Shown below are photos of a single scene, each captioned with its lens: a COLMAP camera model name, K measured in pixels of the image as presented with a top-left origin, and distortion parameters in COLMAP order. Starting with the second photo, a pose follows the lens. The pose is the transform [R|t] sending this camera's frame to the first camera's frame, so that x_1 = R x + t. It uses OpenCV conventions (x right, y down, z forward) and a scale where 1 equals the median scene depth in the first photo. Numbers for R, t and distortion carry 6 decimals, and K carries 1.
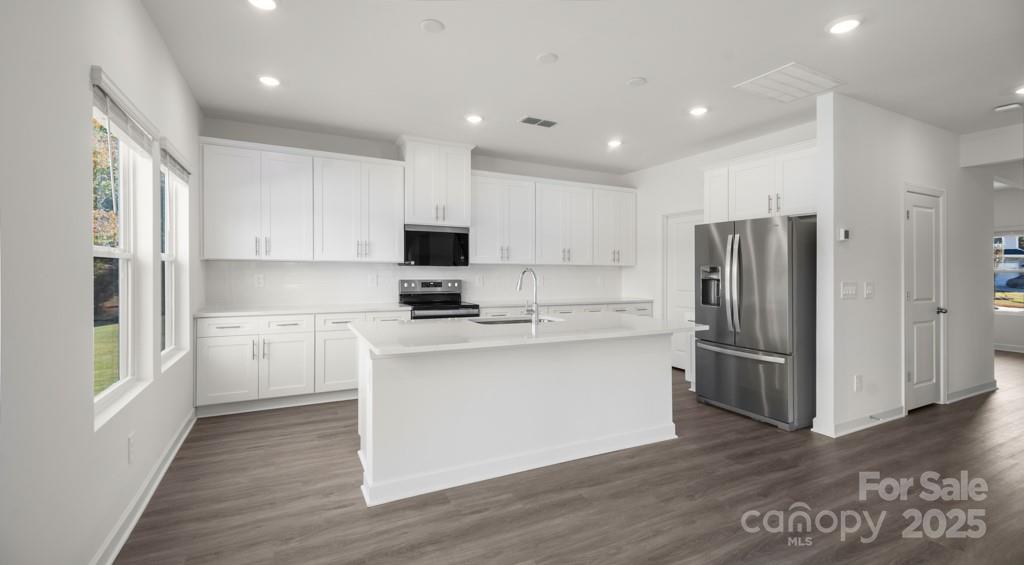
lens RADIAL K [[433.0, 0, 514.0], [0, 433.0, 256.5], [0, 0, 1]] dist [0.002669, 0.000010]
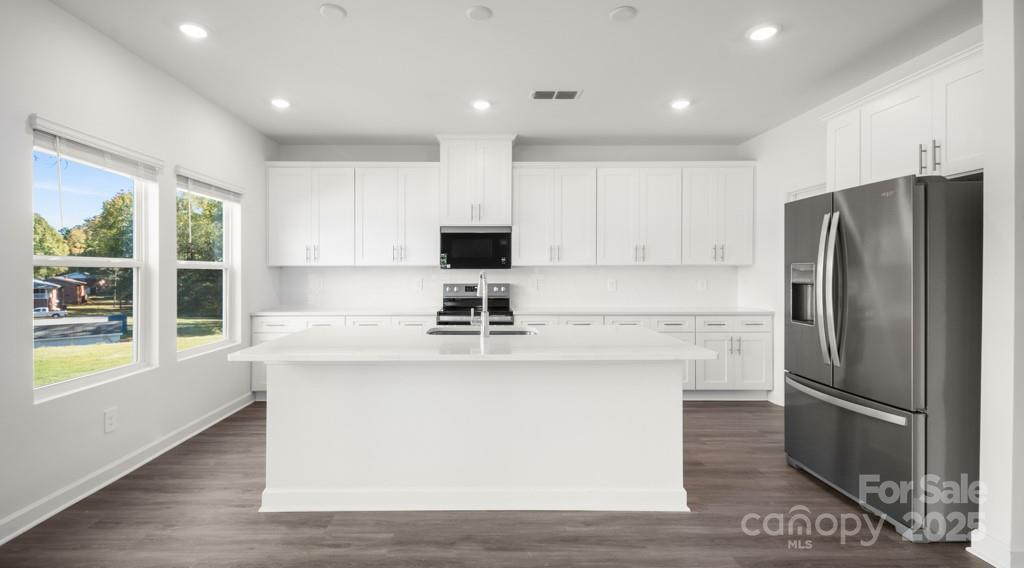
lens RADIAL K [[444.8, 0, 491.6], [0, 444.8, 263.3], [0, 0, 1]] dist [0.002053, -0.000413]
pose [[0.896125, -0.019844, -0.443359, 0.319021], [0.023814, 0.999711, 0.003388, 0.008106], [0.443163, -0.013595, 0.896338, 0.171540]]
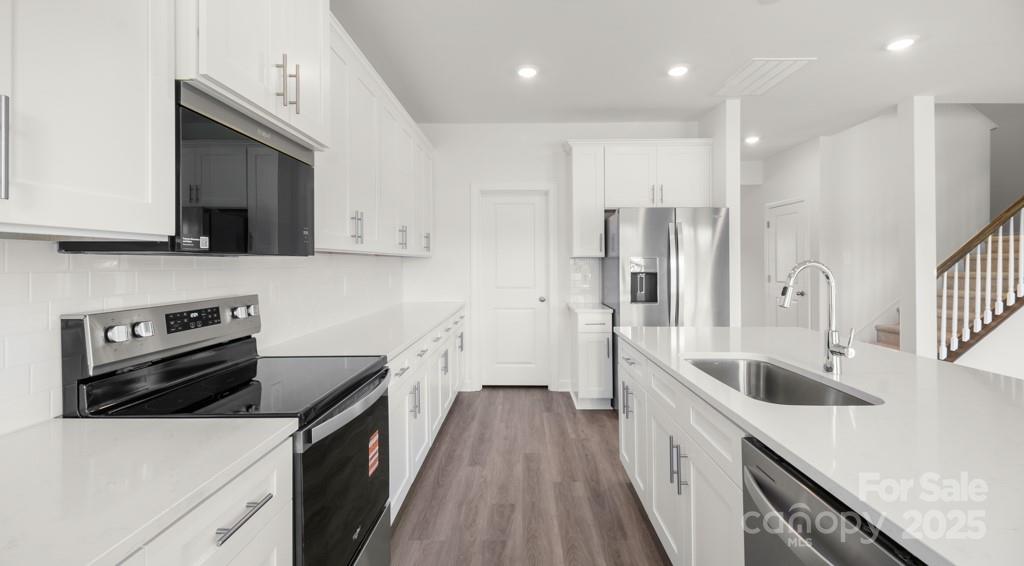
lens RADIAL K [[433.0, 0, 514.0], [0, 433.0, 257.0], [0, 0, 1]] dist [0.002669, 0.000010]
pose [[0.470696, 0.002259, 0.882293, -0.409019], [-0.021555, 0.999728, 0.008940, 0.018494], [-0.882032, -0.023226, 0.470617, 0.792652]]
